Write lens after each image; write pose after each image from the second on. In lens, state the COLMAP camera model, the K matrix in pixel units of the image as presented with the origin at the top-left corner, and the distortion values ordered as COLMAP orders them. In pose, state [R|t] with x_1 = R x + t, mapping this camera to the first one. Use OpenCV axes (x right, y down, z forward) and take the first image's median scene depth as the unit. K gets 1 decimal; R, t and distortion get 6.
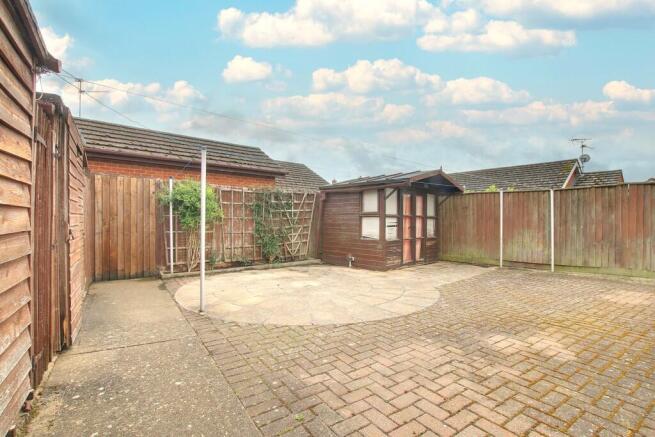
lens RADIAL K [[302.2, 0, 328.3], [0, 302.2, 221.2], [0, 0, 1]] dist [-0.000561, -0.000028]
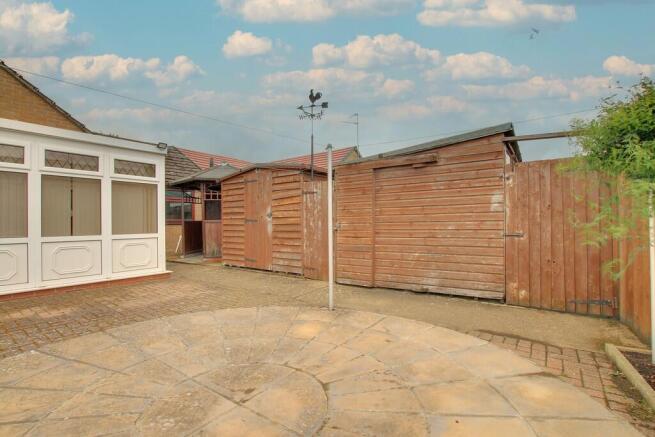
lens RADIAL K [[302.2, 0, 327.0], [0, 302.2, 220.2], [0, 0, 1]] dist [-0.000561, -0.000028]
pose [[-0.935036, 0.002652, -0.354542, -0.048926], [0.004725, 0.999976, -0.004981, 0.001914], [0.354521, -0.006333, -0.935027, 1.994531]]
